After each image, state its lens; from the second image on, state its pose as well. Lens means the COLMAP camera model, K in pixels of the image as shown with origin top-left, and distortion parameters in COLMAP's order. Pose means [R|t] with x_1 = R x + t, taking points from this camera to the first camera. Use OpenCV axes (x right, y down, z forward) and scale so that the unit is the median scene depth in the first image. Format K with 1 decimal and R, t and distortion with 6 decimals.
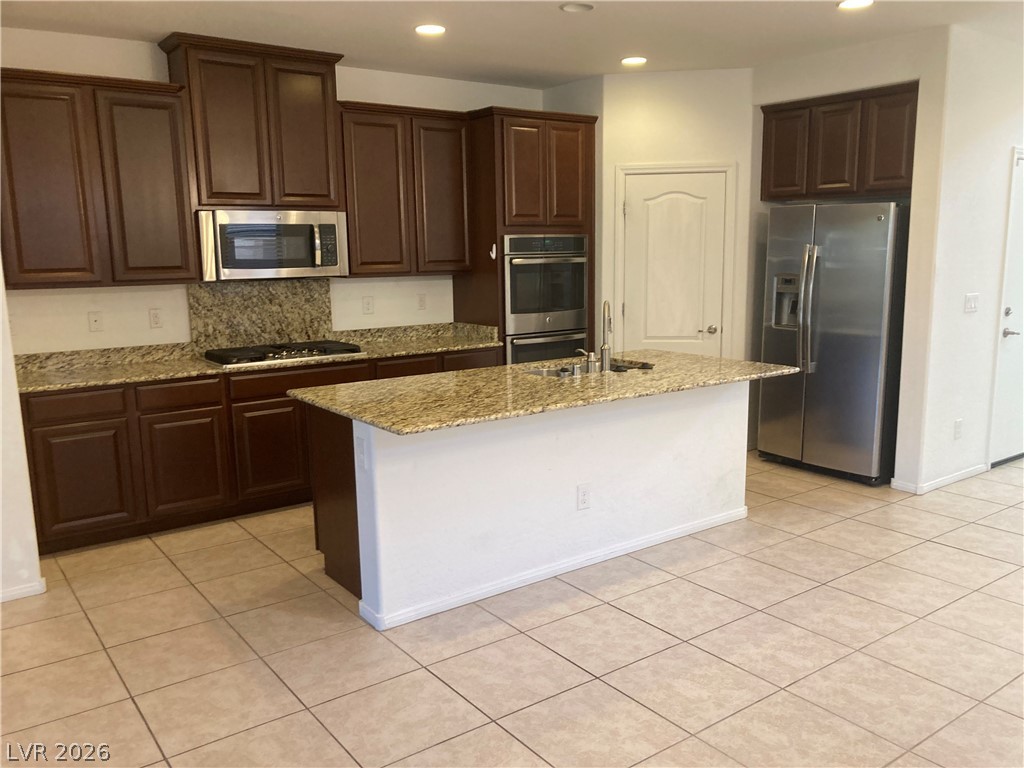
lens RADIAL K [[842.5, 0, 529.1], [0, 842.5, 392.6], [0, 0, 1]] dist [0.034646, -0.032548]
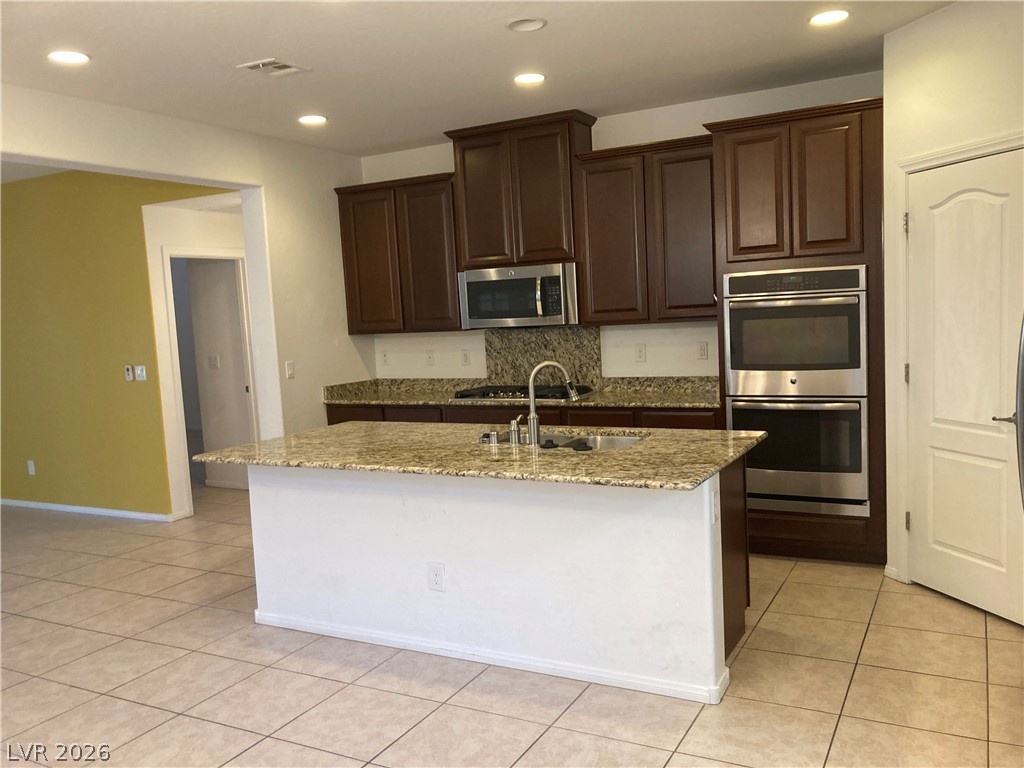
lens RADIAL K [[842.5, 0, 513.1], [0, 842.5, 381.6], [0, 0, 1]] dist [0.034646, -0.032548]
pose [[0.417874, 0.071181, -0.905712, 0.740424], [-0.108526, 0.993699, 0.028025, -0.097062], [0.902000, 0.086582, 0.422965, 0.547894]]
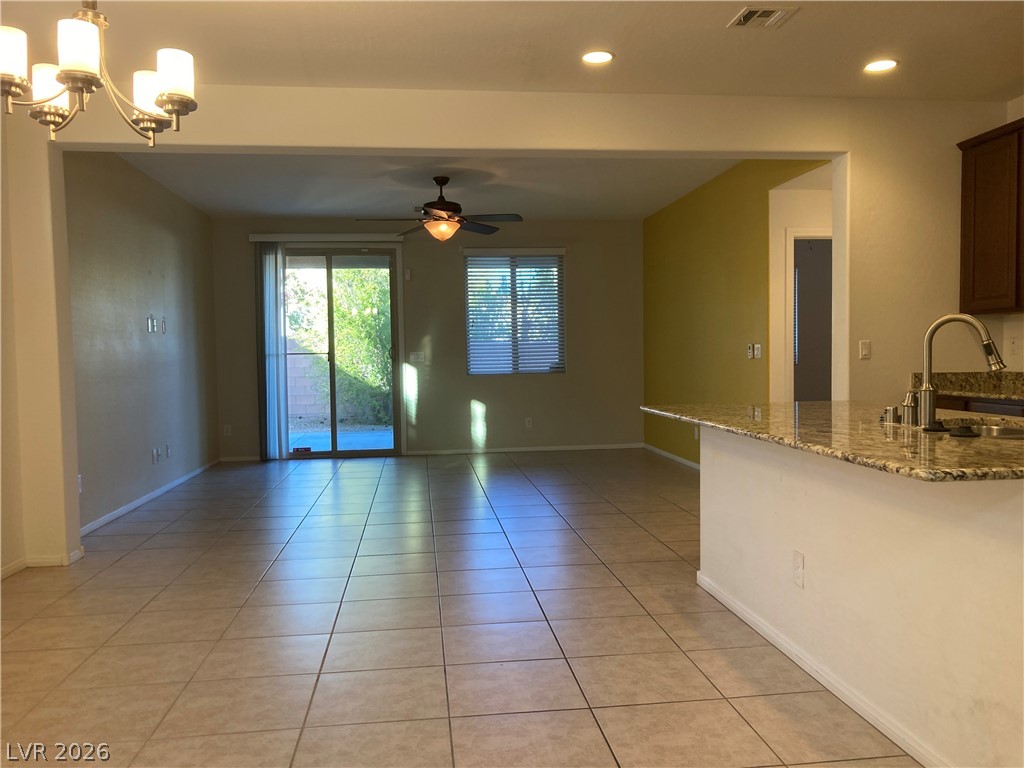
lens RADIAL K [[842.5, 0, 519.4], [0, 842.5, 378.8], [0, 0, 1]] dist [0.034646, -0.032548]
pose [[-0.498786, 0.046555, -0.865474, 0.692509], [-0.124753, 0.984302, 0.124844, -0.090011], [0.857700, 0.170241, -0.485148, 0.918892]]
